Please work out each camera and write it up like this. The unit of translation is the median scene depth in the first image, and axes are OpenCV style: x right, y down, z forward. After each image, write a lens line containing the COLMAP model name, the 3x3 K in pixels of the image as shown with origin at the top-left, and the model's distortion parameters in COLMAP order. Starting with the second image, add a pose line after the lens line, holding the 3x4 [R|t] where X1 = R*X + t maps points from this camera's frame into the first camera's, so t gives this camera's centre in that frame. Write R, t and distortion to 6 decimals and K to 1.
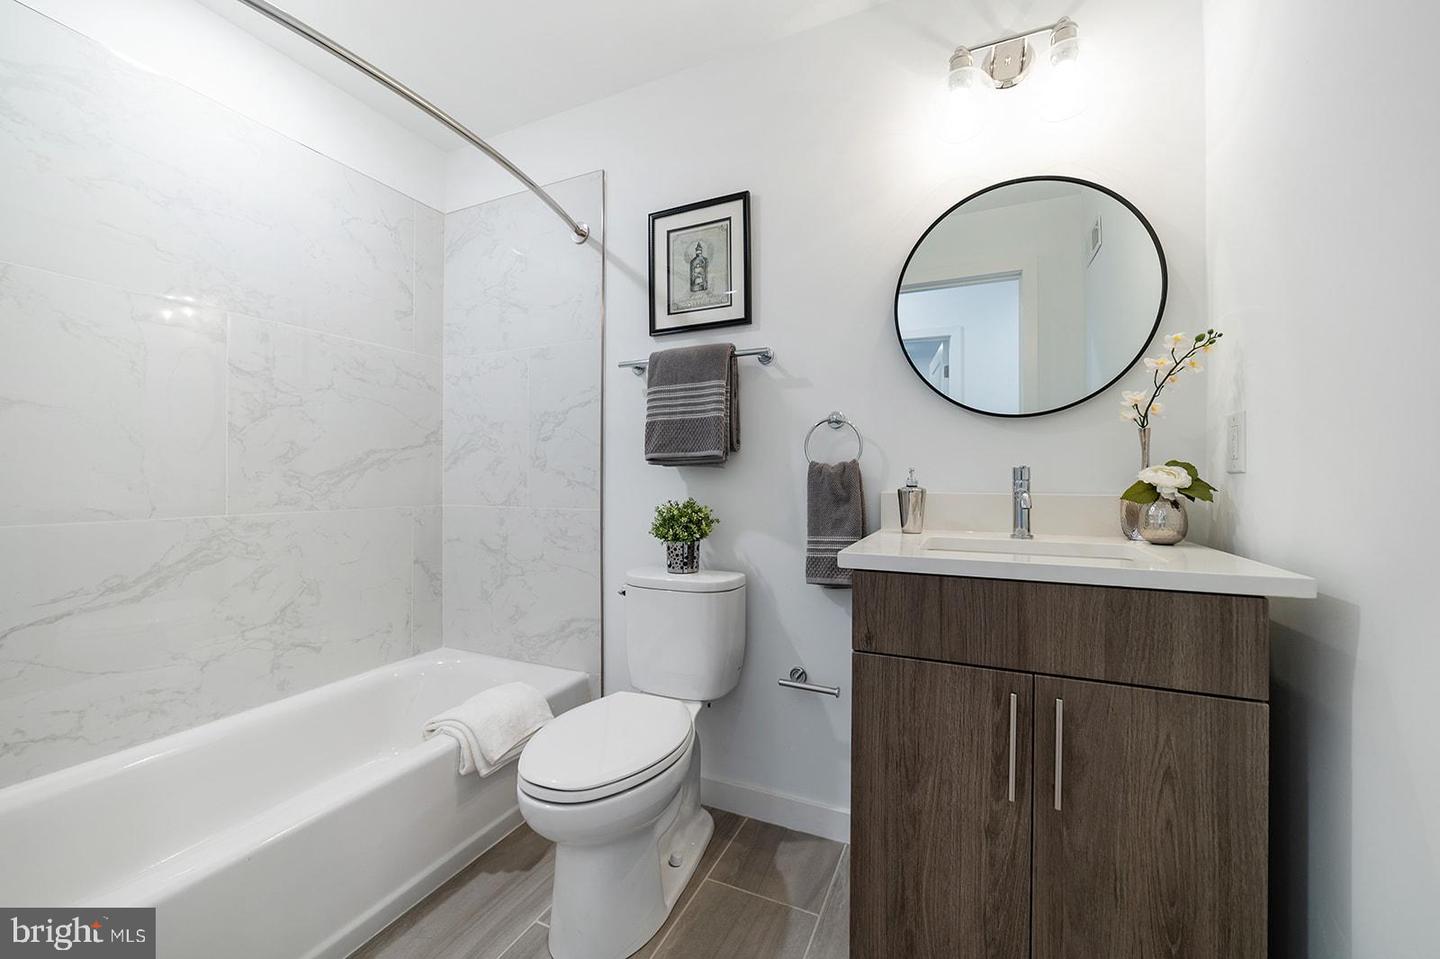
lens RADIAL K [[559.3, 0, 719.5], [0, 559.3, 477.0], [0, 0, 1]] dist [-0.024697, 0.009545]
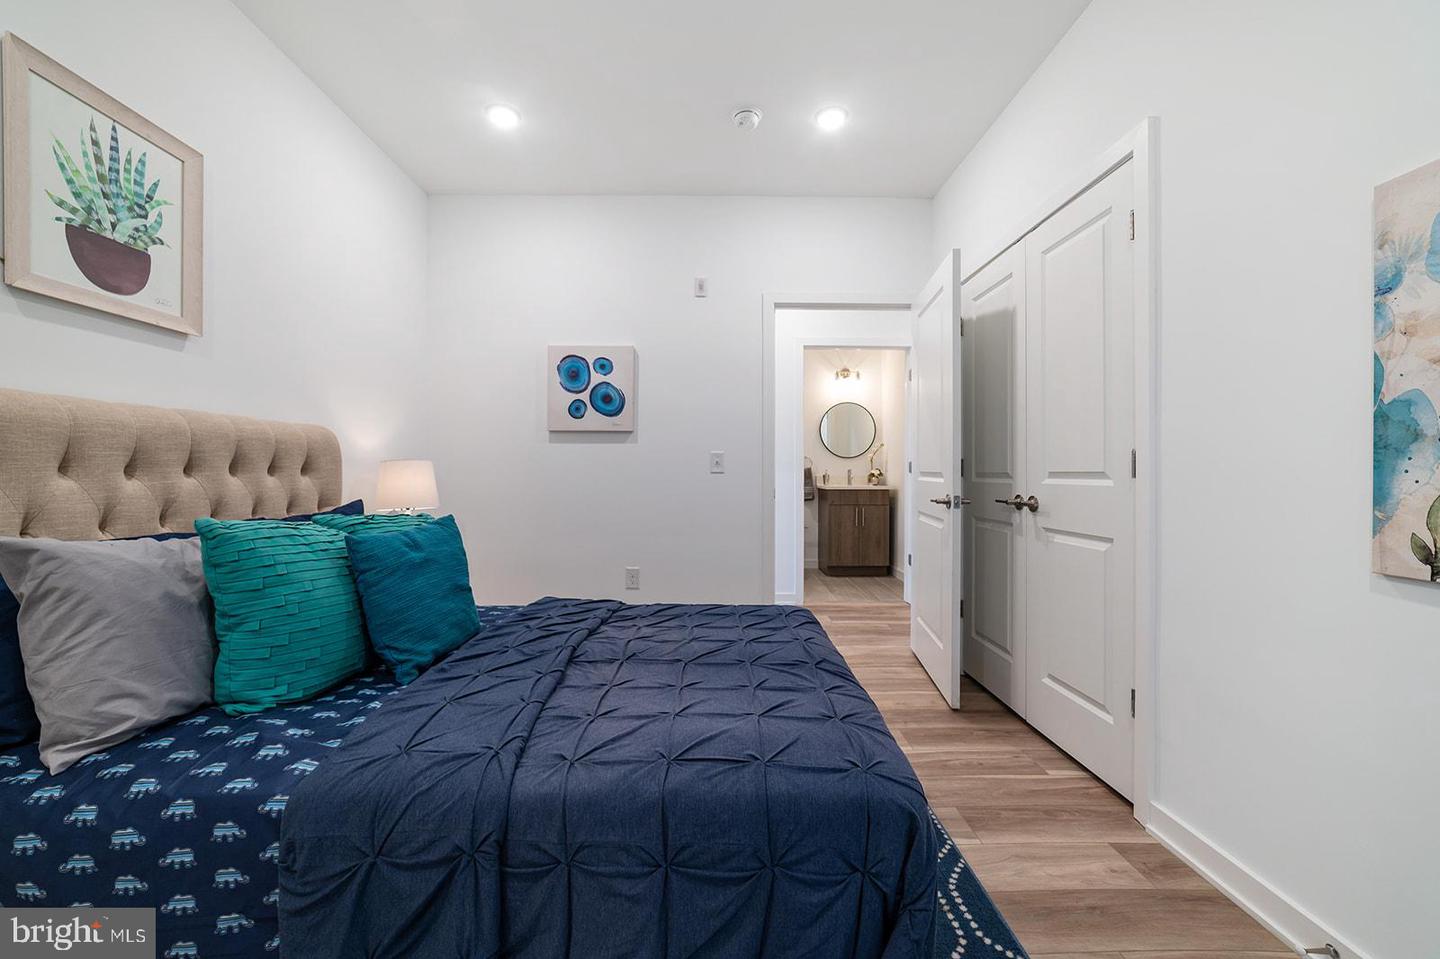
lens RADIAL K [[559.3, 0, 719.5], [0, 559.3, 477.0], [0, 0, 1]] dist [-0.024697, 0.009545]
pose [[0.901827, -0.009486, 0.431993, -2.640106], [0.000244, 0.999770, 0.021446, -0.061890], [-0.432097, -0.019235, 0.901622, -2.940191]]
